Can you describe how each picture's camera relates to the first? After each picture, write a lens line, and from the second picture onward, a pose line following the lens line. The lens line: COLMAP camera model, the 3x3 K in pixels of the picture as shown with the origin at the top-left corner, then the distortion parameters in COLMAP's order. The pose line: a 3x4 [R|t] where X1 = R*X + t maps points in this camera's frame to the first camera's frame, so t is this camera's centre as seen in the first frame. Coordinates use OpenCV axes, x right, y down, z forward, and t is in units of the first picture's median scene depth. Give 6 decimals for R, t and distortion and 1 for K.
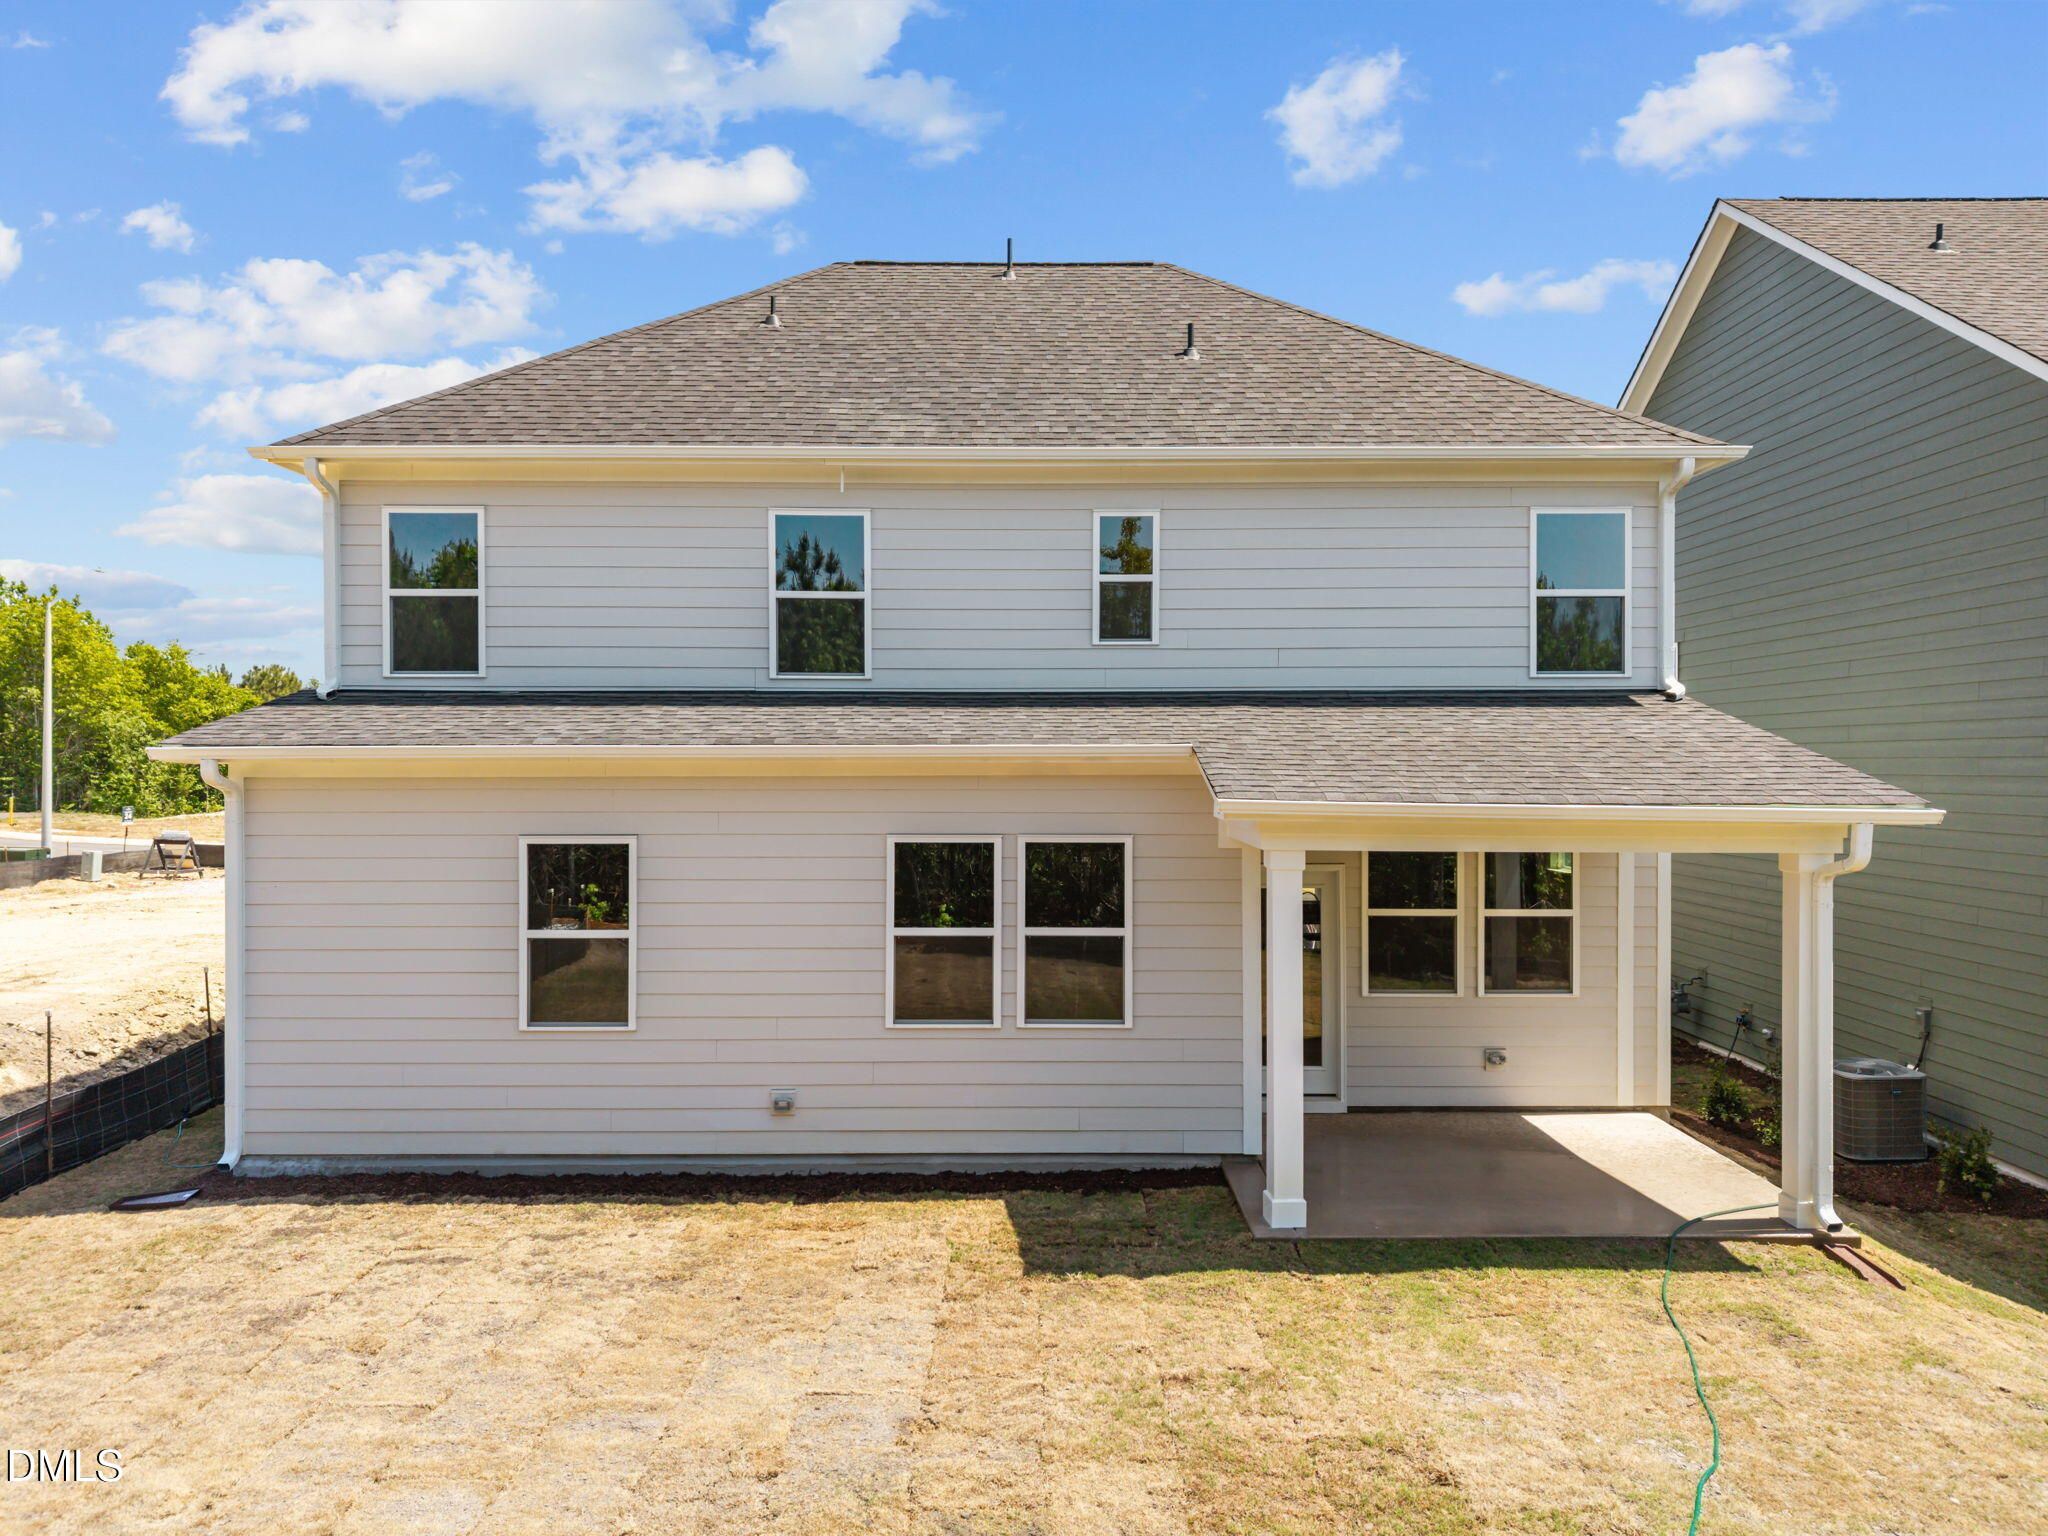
lens RADIAL K [[1364.8, 0, 1014.7], [0, 1364.8, 757.3], [0, 0, 1]] dist [0.068550, -0.107438]
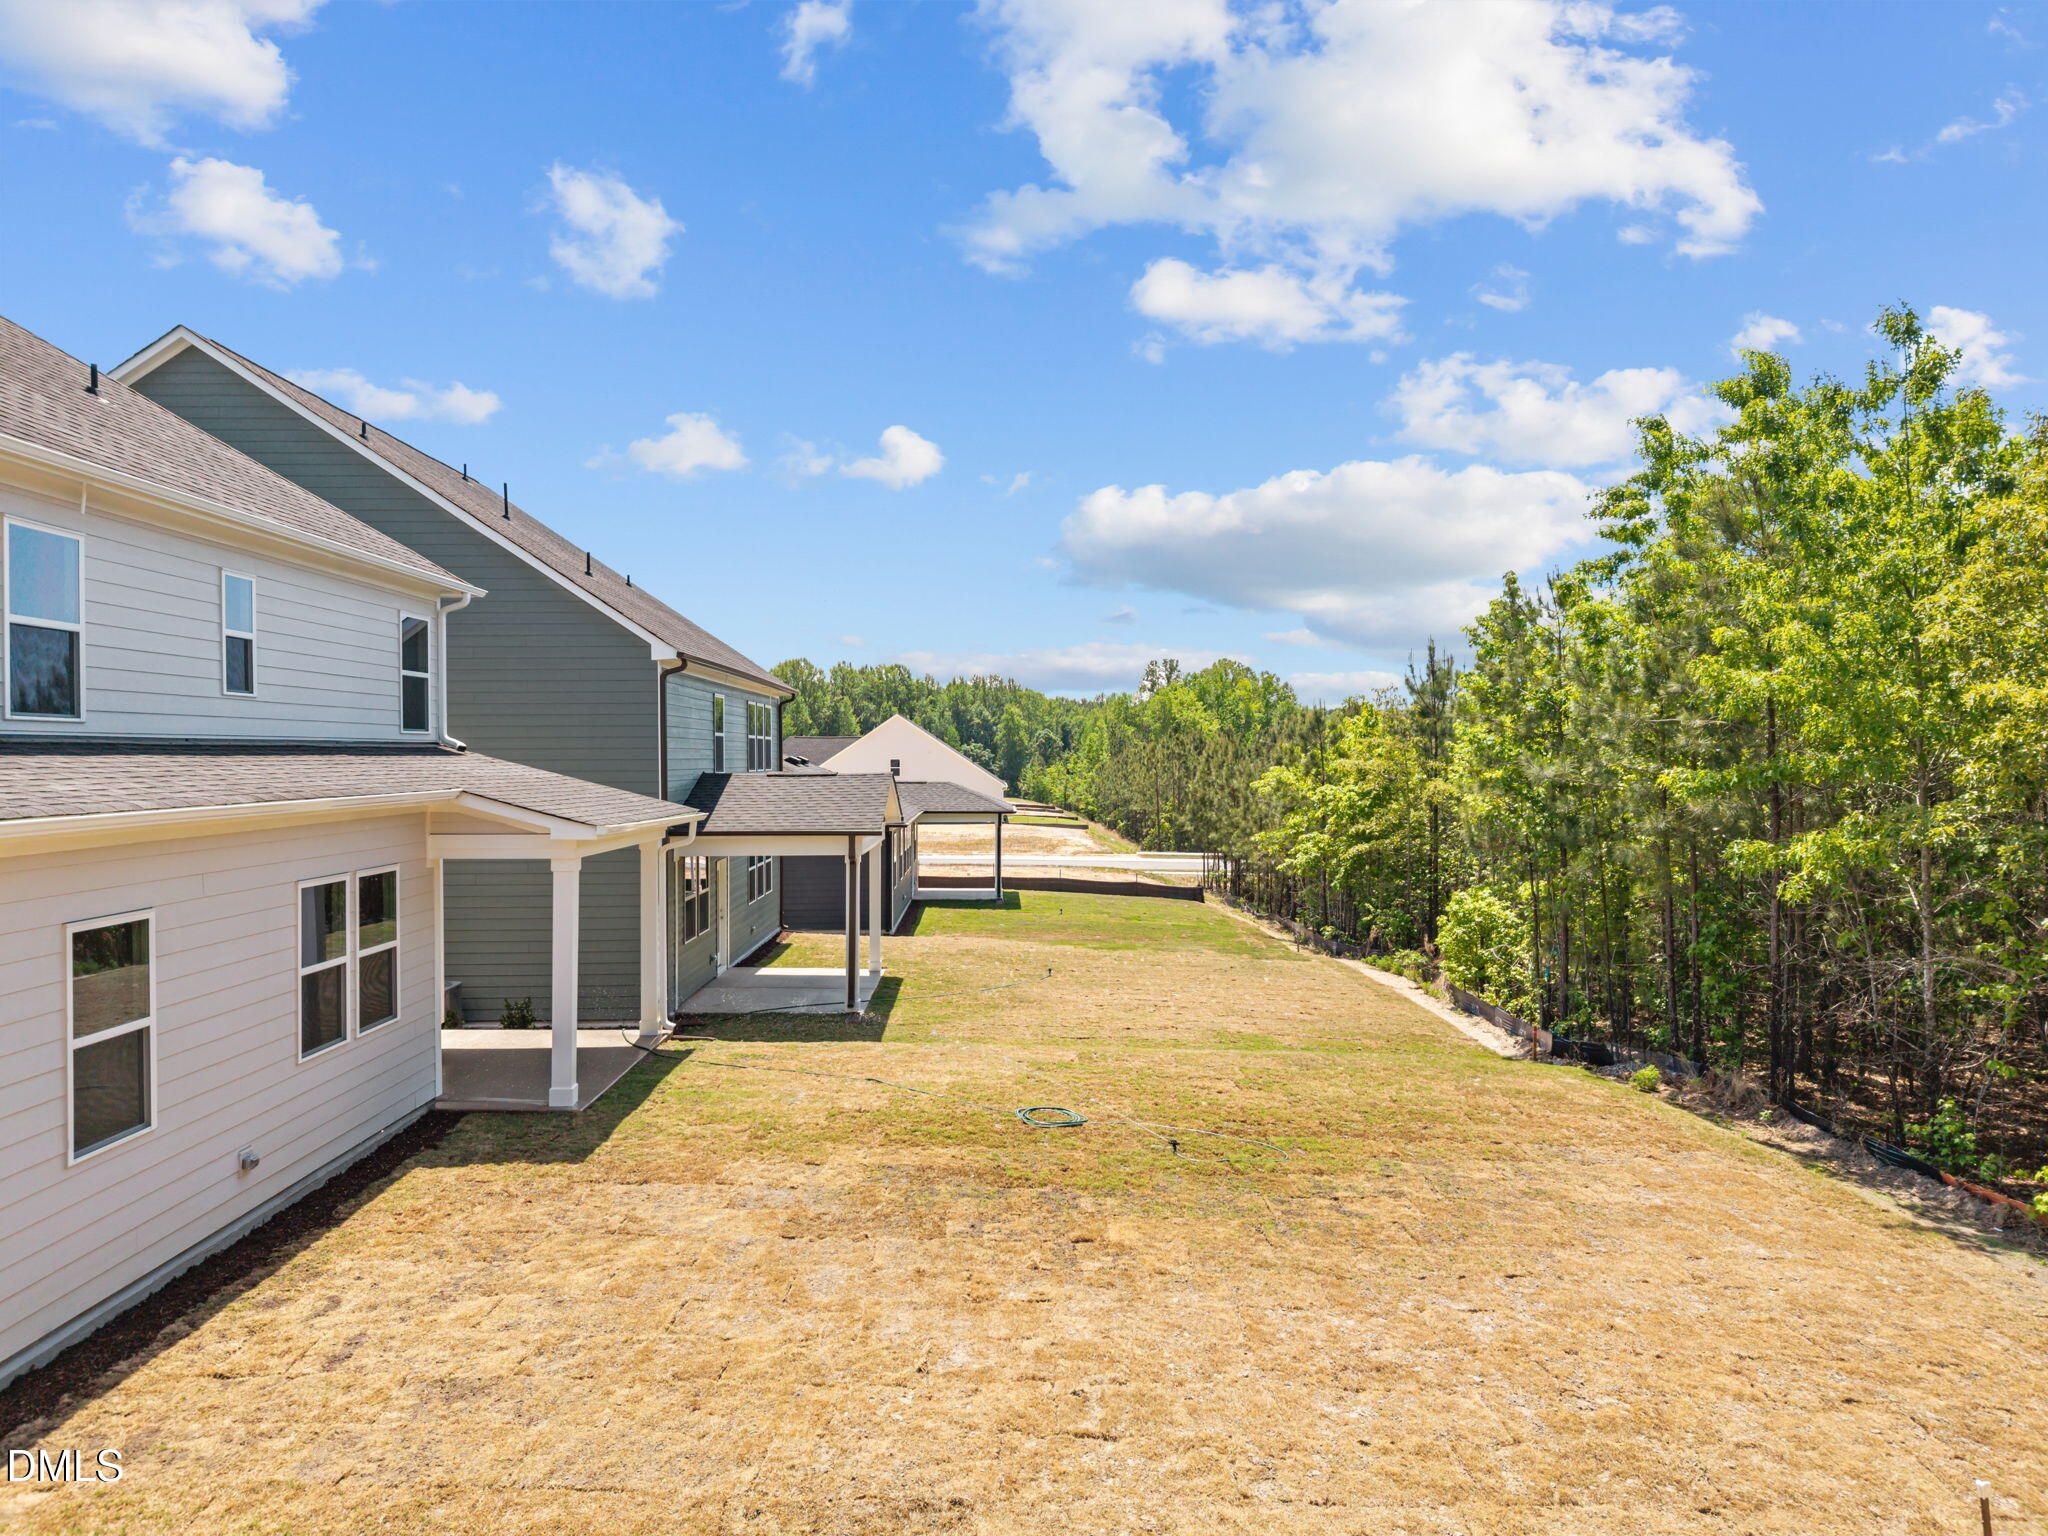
lens RADIAL K [[1364.8, 0, 1014.7], [0, 1364.8, 757.3], [0, 0, 1]] dist [0.068550, -0.107438]
pose [[-0.004481, -0.003163, 0.999985, -1.160808], [0.019895, 0.999797, 0.003252, -0.031127], [-0.999792, 0.019909, -0.004417, 0.452479]]
